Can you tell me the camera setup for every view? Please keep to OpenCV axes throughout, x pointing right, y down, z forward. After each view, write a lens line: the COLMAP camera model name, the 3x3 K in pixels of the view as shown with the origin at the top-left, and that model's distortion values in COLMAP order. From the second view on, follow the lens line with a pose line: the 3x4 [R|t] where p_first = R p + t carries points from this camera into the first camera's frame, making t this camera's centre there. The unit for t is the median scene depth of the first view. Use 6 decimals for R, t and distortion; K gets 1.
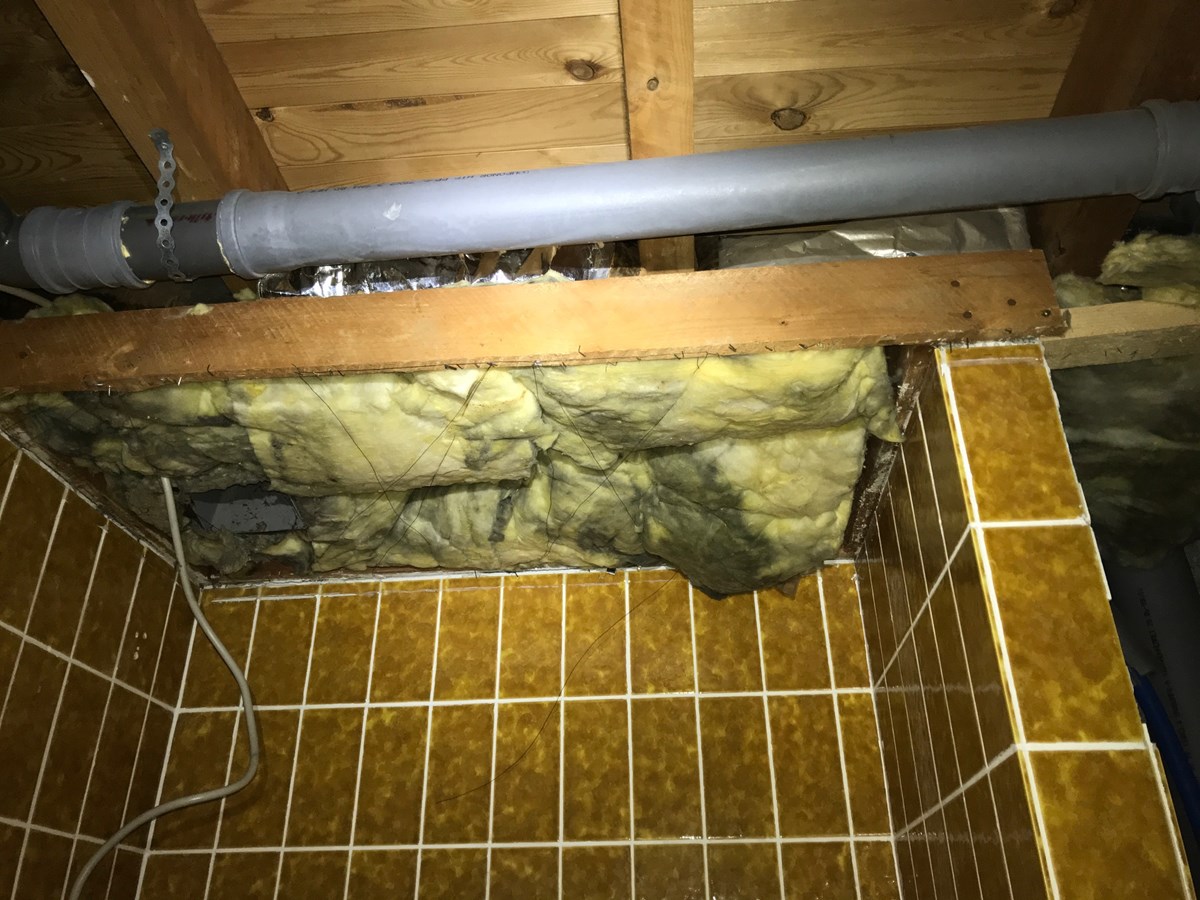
lens RADIAL K [[991.8, 0, 609.5], [0, 991.8, 449.4], [0, 0, 1]] dist [0.003897, 0.010337]
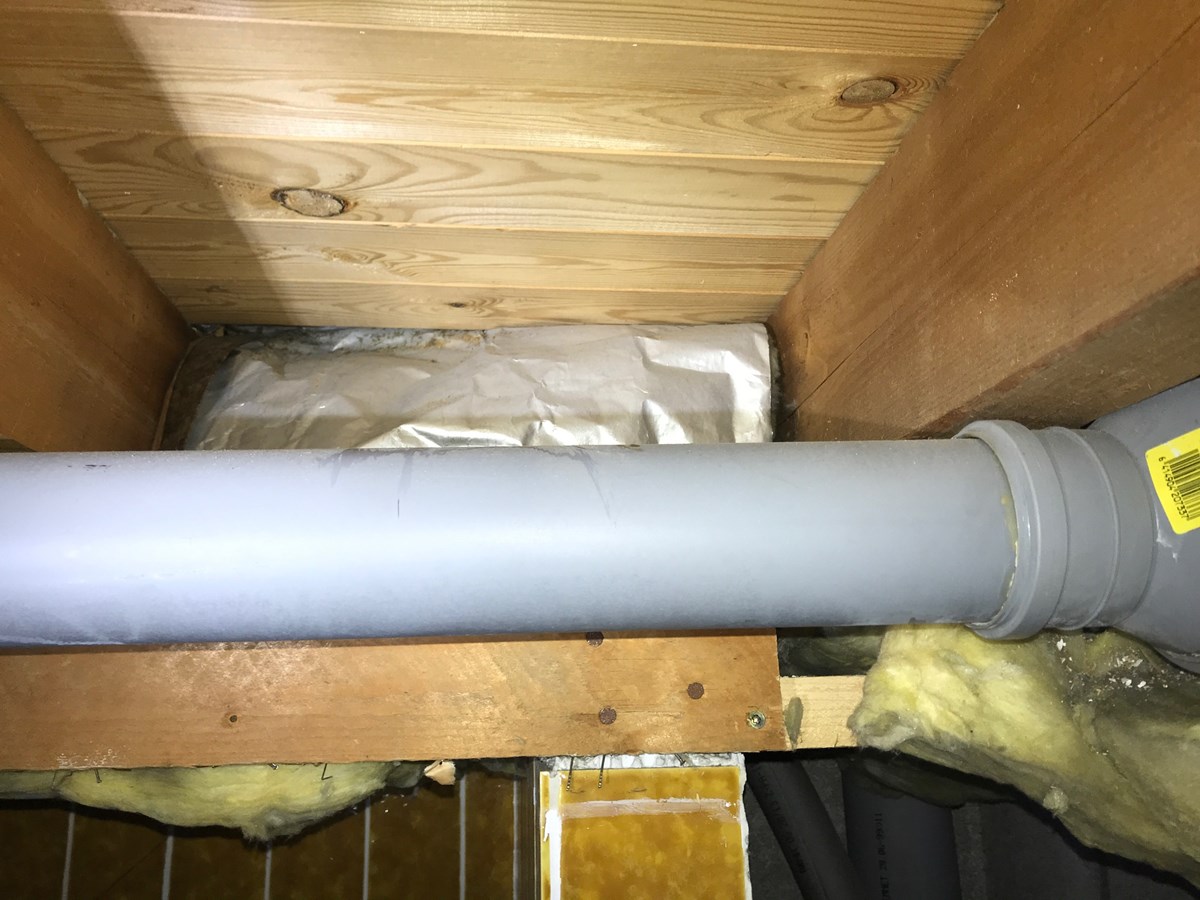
lens RADIAL K [[991.8, 0, 598.0], [0, 991.8, 442.5], [0, 0, 1]] dist [0.003897, 0.010337]
pose [[0.983318, 0.028809, 0.179600, 0.181194], [-0.073865, 0.965545, 0.249534, -0.272745], [-0.166223, -0.258638, 0.951565, 0.386906]]
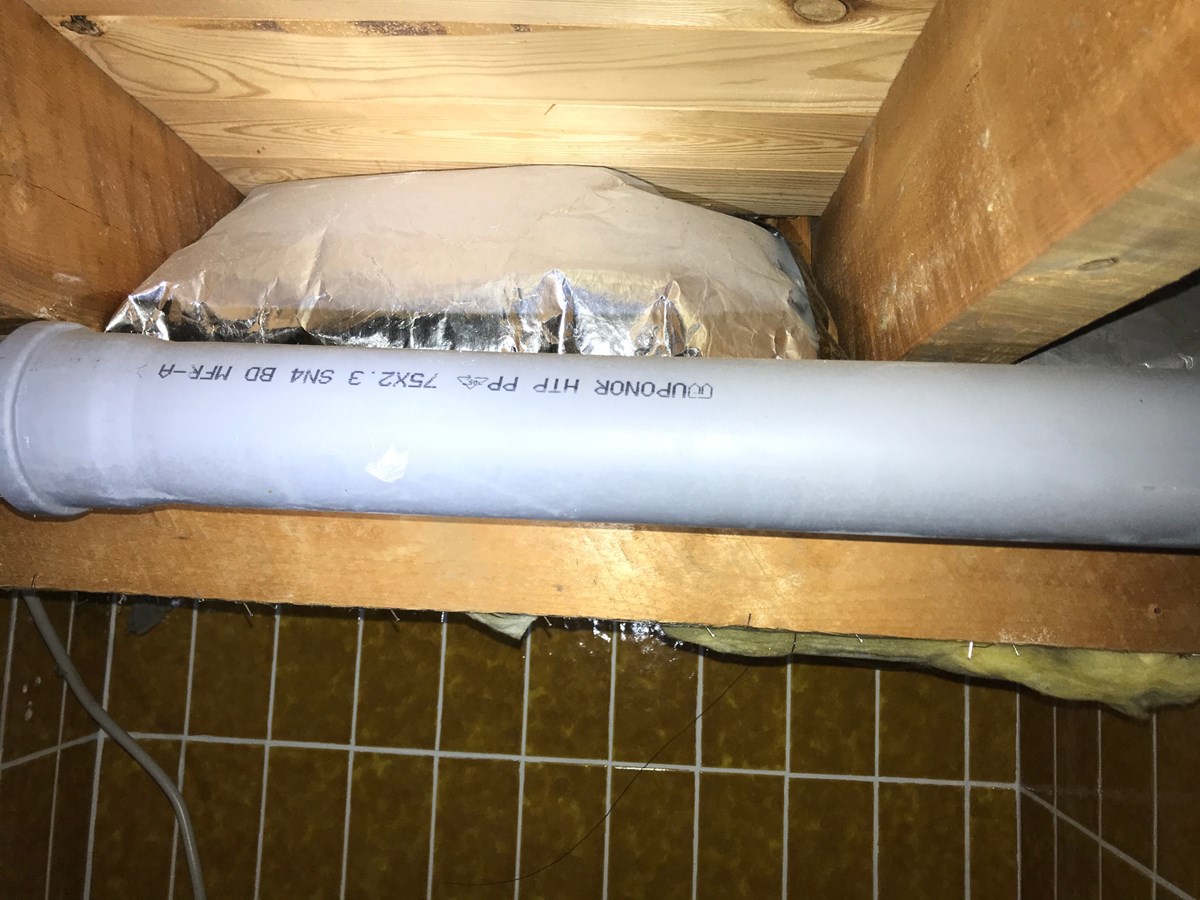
lens RADIAL K [[991.8, 0, 601.3], [0, 991.8, 449.5], [0, 0, 1]] dist [0.003897, 0.010337]
pose [[0.998106, 0.052709, 0.031731, -0.091481], [-0.060957, 0.917036, 0.394118, -0.272573], [-0.008325, -0.395306, 0.918512, 0.396889]]
